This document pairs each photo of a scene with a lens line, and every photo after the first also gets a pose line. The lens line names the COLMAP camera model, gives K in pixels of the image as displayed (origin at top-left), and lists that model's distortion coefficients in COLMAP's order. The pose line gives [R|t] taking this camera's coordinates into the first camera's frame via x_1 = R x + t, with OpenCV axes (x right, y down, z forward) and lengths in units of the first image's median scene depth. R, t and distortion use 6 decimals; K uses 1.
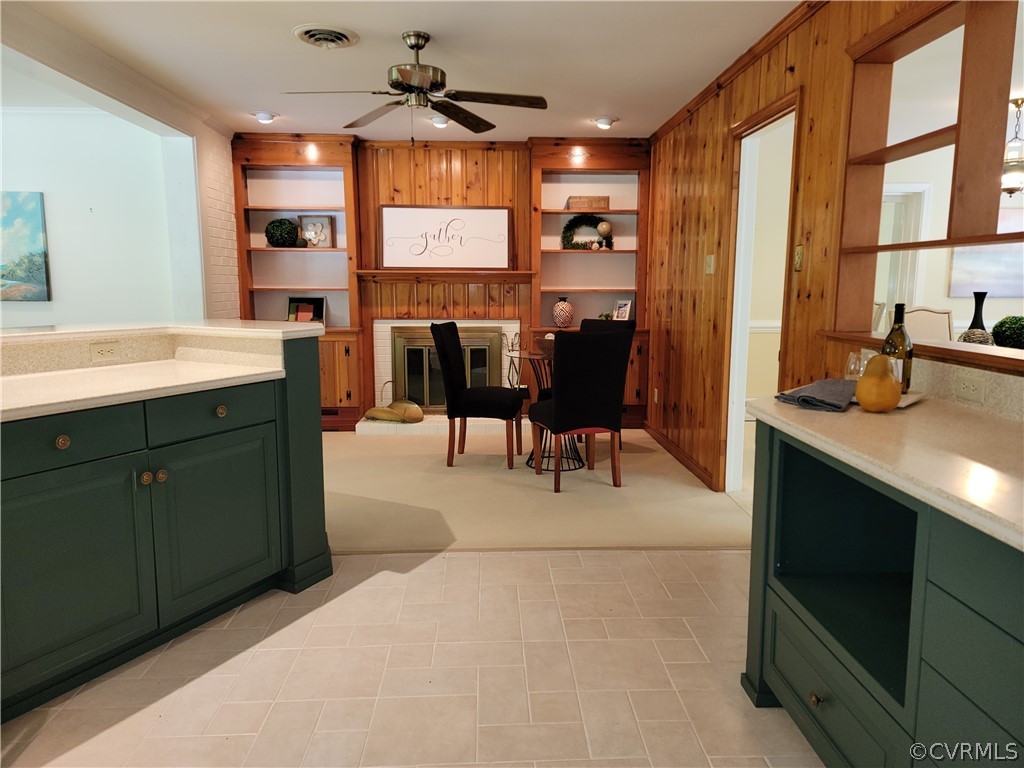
lens RADIAL K [[700.9, 0, 513.6], [0, 700.9, 379.4], [0, 0, 1]] dist [0.082193, -0.056957]
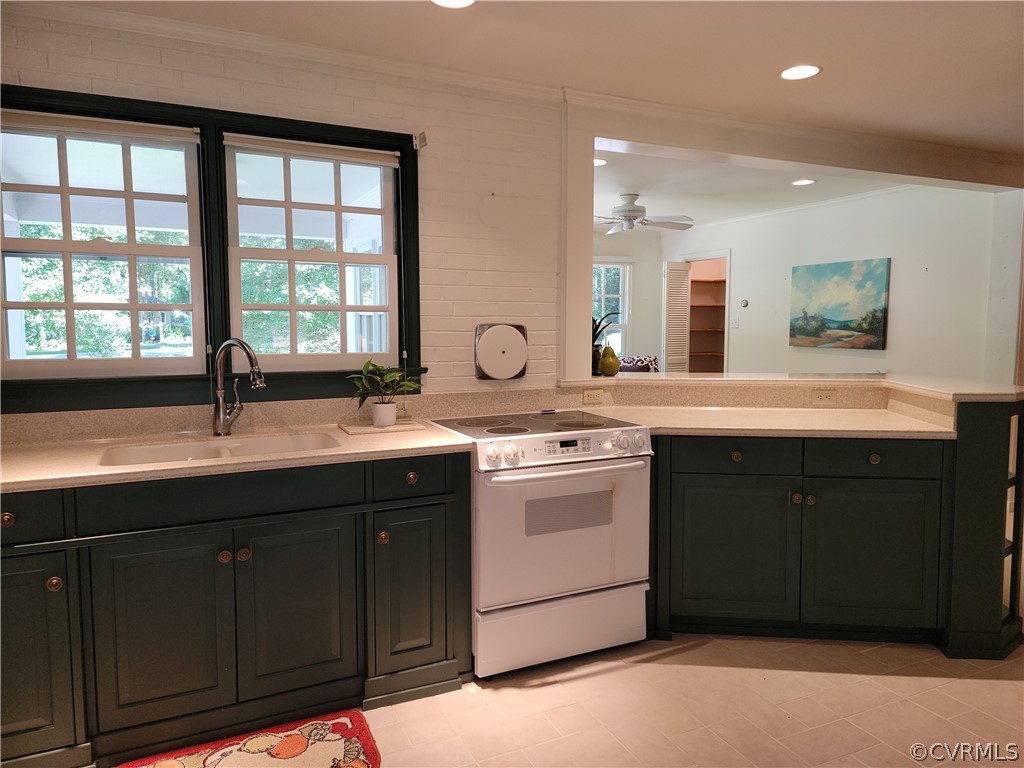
lens RADIAL K [[700.9, 0, 528.2], [0, 700.9, 379.4], [0, 0, 1]] dist [0.082193, -0.056957]
pose [[0.392392, 0.073989, -0.916817, 0.198559], [-0.123931, 0.991923, 0.027009, -0.021176], [0.911411, 0.103024, 0.398392, 0.015037]]
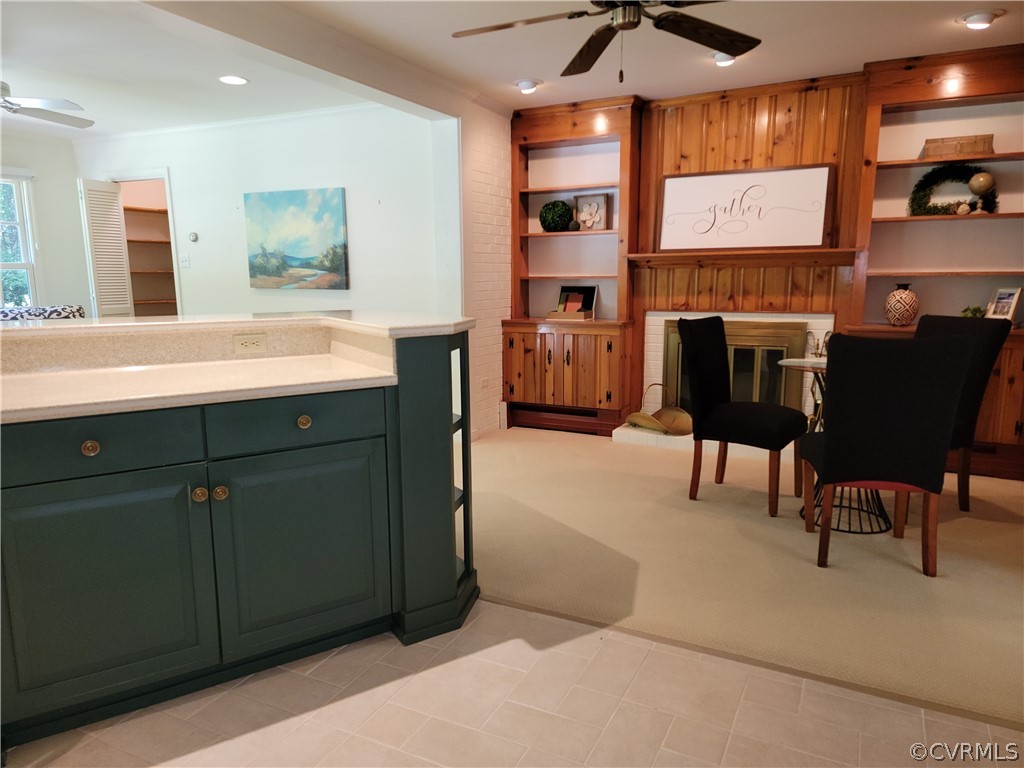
lens RADIAL K [[700.9, 0, 510.6], [0, 700.9, 390.3], [0, 0, 1]] dist [0.082193, -0.056957]
pose [[0.870647, 0.074775, -0.486192, 0.100162], [-0.059114, 0.997121, 0.047496, -0.022793], [0.488344, -0.012612, 0.872560, 0.192409]]
